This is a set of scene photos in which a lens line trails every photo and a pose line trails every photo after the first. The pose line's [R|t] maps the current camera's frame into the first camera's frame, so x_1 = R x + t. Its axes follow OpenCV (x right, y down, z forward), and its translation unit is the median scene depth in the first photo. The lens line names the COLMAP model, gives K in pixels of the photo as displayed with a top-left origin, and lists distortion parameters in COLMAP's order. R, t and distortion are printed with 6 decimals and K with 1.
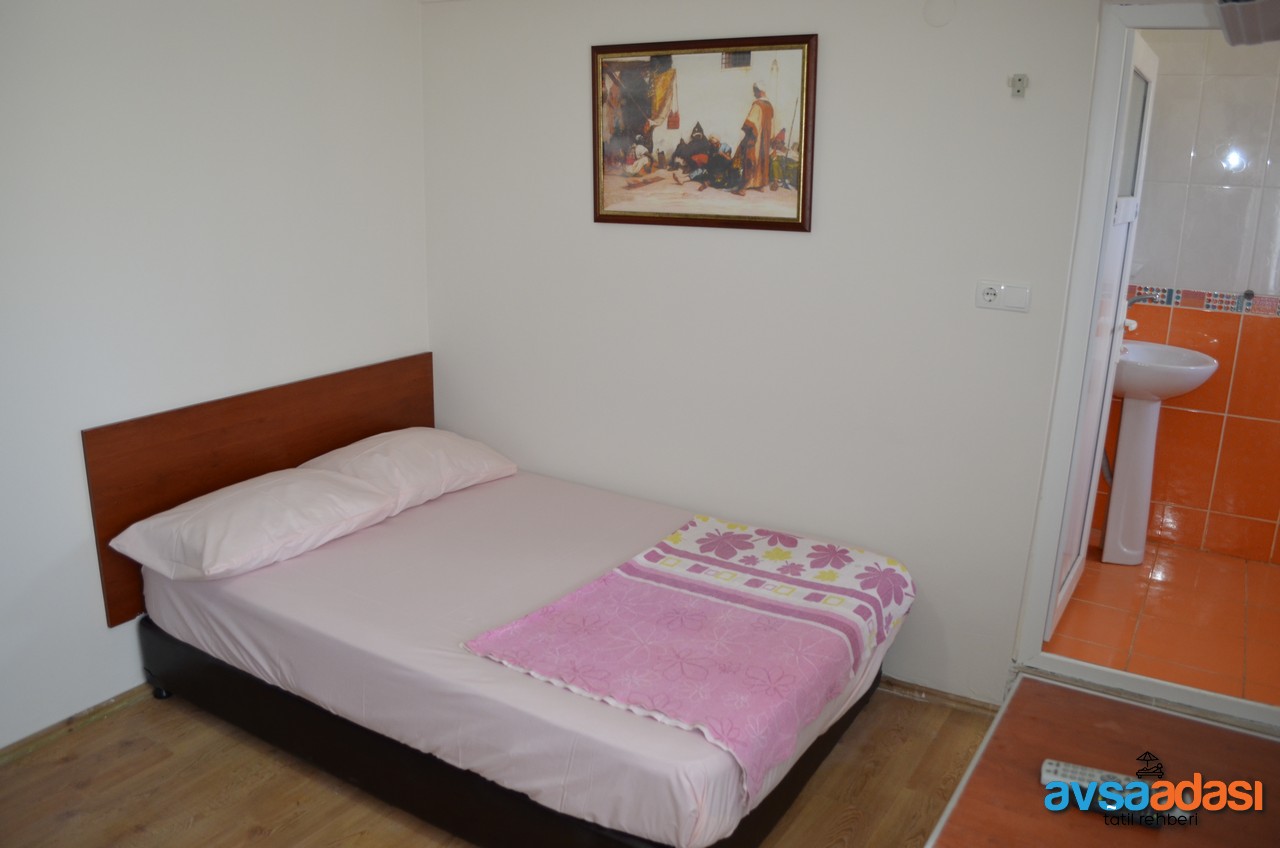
lens RADIAL K [[1007.9, 0, 640.0], [0, 1007.9, 424.0], [0, 0, 1]] dist [-0.079579, 0.011296]
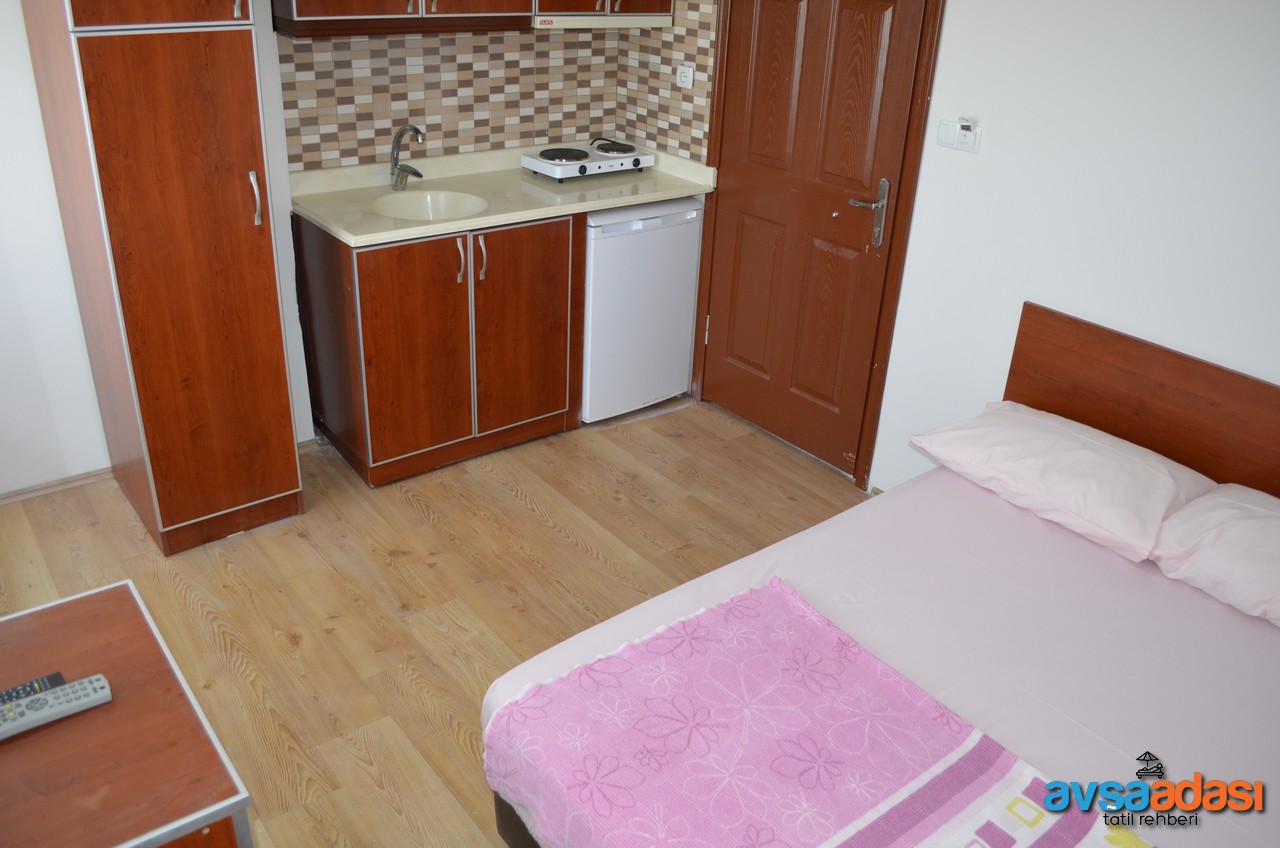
lens RADIAL K [[1007.9, 0, 640.0], [0, 1007.9, 424.0], [0, 0, 1]] dist [-0.079579, 0.011296]
pose [[-0.332868, 0.378804, -0.863543, 0.489100], [-0.300292, 0.825508, 0.477872, -0.242522], [0.893881, 0.418383, -0.161033, 0.763648]]
